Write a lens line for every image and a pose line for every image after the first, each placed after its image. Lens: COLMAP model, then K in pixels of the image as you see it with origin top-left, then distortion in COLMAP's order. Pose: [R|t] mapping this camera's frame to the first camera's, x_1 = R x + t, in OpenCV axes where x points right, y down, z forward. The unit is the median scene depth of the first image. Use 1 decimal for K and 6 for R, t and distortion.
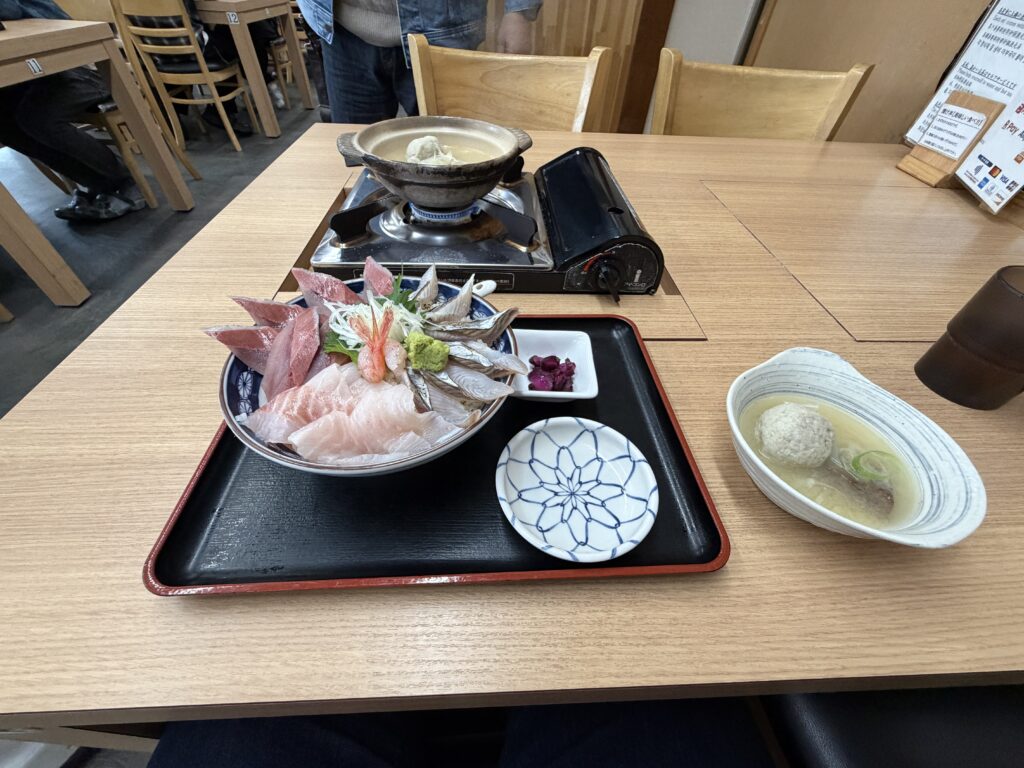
lens RADIAL K [[415.9, 0, 519.2], [0, 415.9, 385.0], [0, 0, 1]] dist [-0.002592, 0.000542]
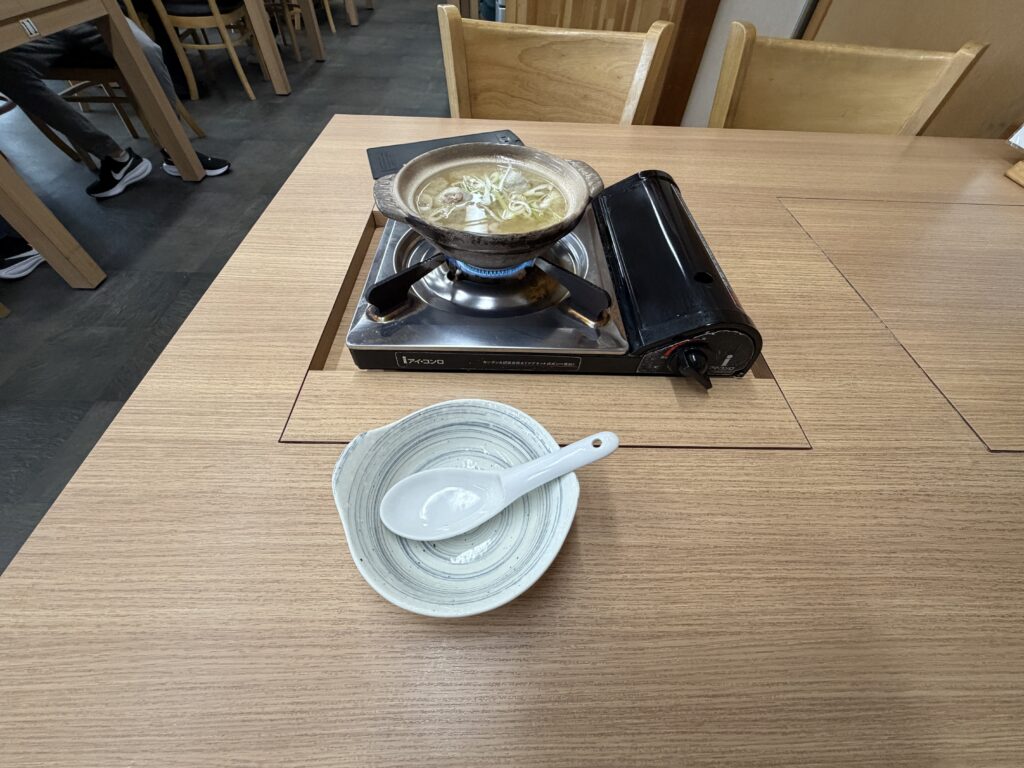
lens RADIAL K [[415.9, 0, 519.2], [0, 415.9, 386.1], [0, 0, 1]] dist [-0.002592, 0.000542]
pose [[0.999306, 0.023566, -0.028837, -0.155274], [-0.020821, 0.995536, 0.092058, -0.385779], [0.030878, -0.091394, 0.995336, 0.195031]]
